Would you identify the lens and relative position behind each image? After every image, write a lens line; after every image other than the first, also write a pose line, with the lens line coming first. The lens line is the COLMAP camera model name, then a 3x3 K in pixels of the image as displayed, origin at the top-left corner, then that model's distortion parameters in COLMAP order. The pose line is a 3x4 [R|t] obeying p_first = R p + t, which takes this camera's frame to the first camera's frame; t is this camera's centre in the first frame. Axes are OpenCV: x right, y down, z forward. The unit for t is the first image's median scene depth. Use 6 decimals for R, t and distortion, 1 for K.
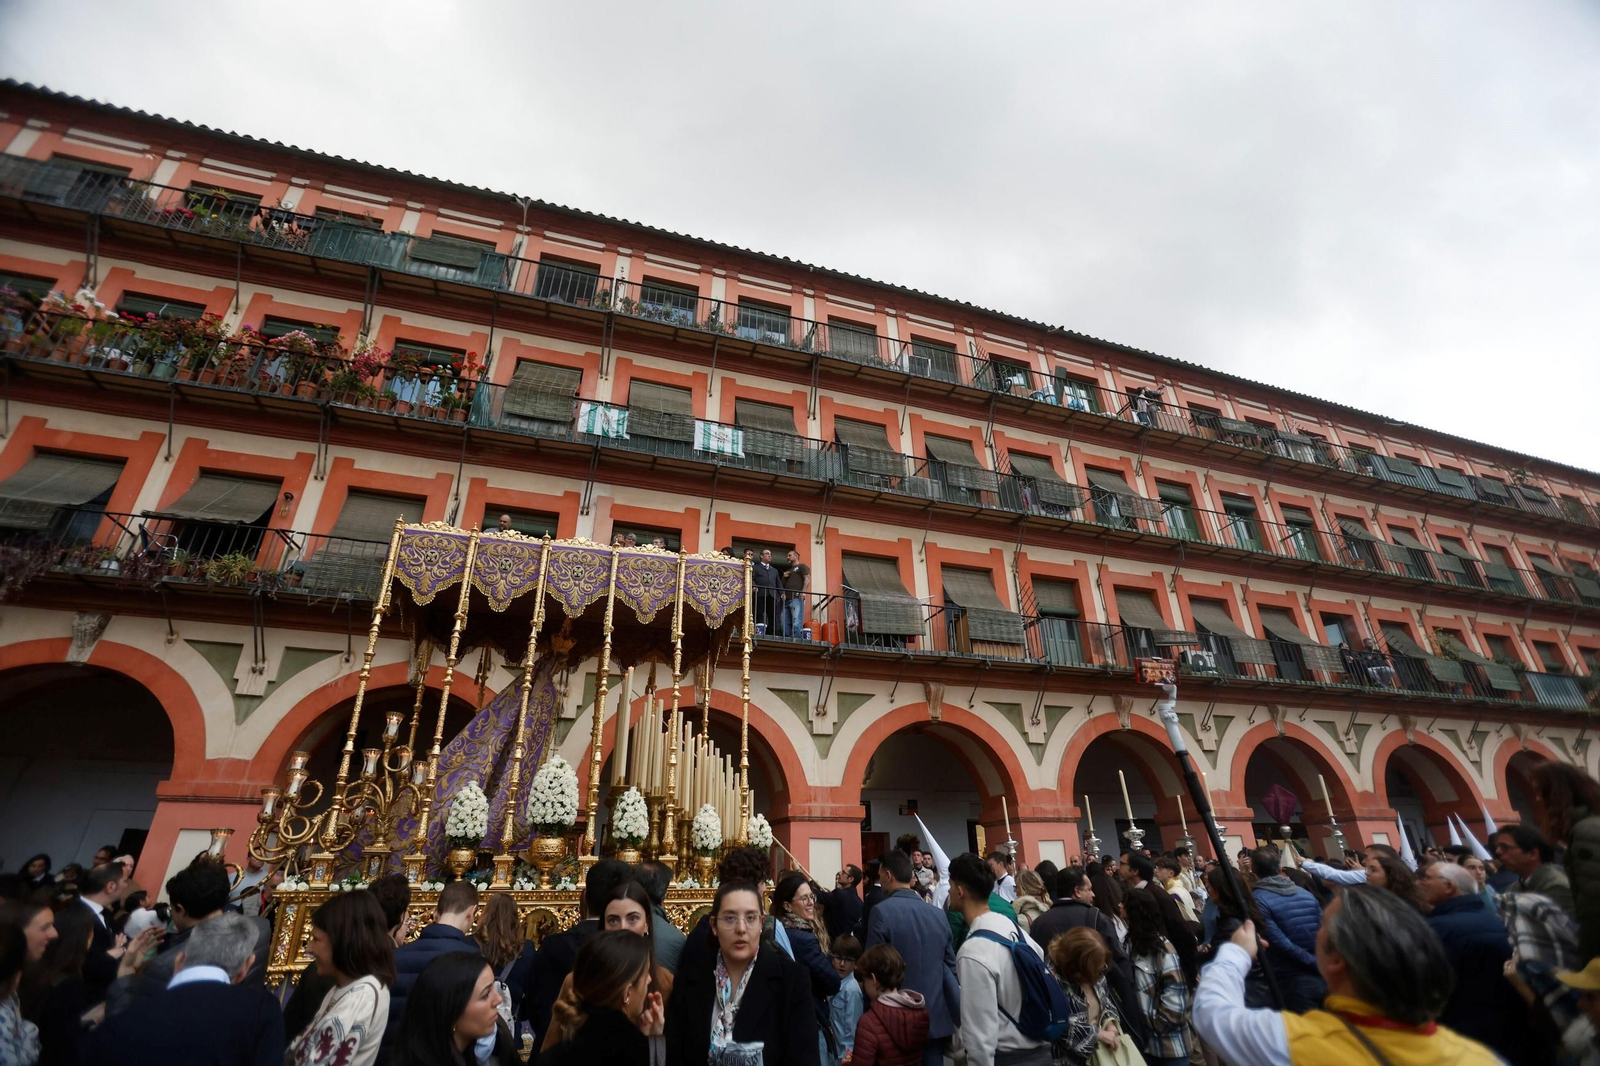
lens RADIAL K [[749.8, 0, 795.0], [0, 749.8, 507.1], [0, 0, 1]] dist [-0.048162, 0.022675]
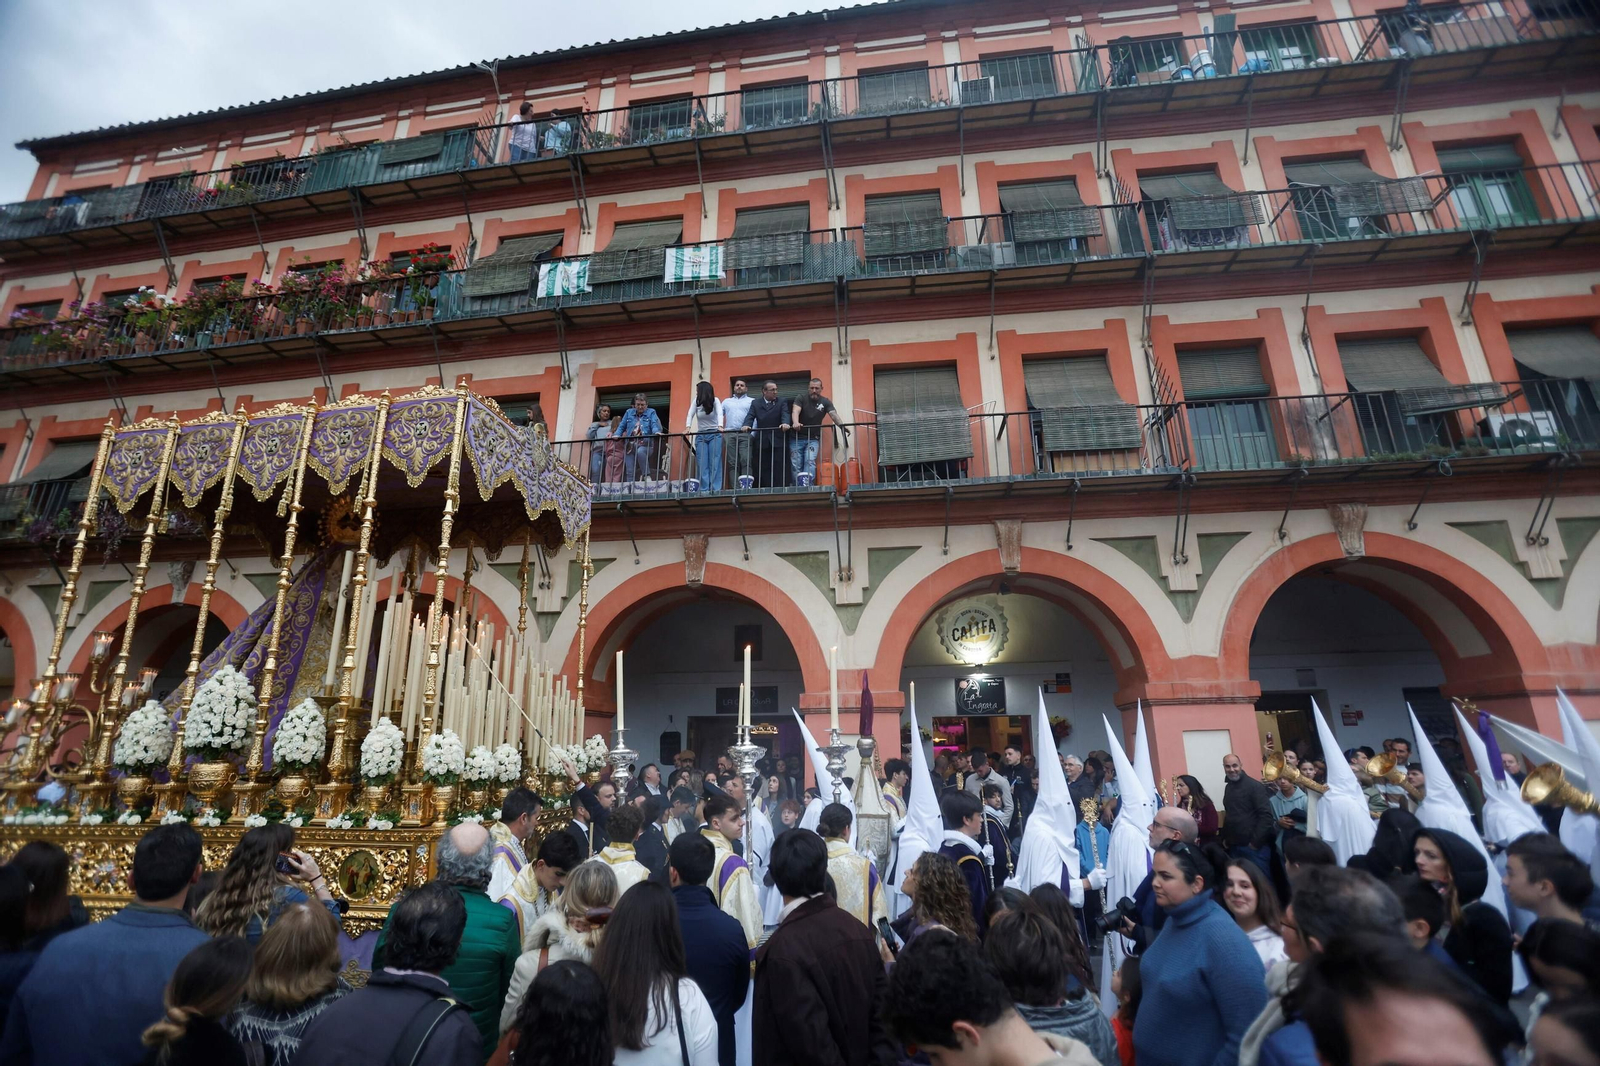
lens RADIAL K [[749.8, 0, 795.0], [0, 749.8, 507.1], [0, 0, 1]] dist [-0.048162, 0.022675]
pose [[0.888372, -0.142106, -0.436578, 0.374043], [0.209248, 0.971713, 0.109497, 0.122837], [0.408668, -0.188627, 0.892978, 0.336511]]
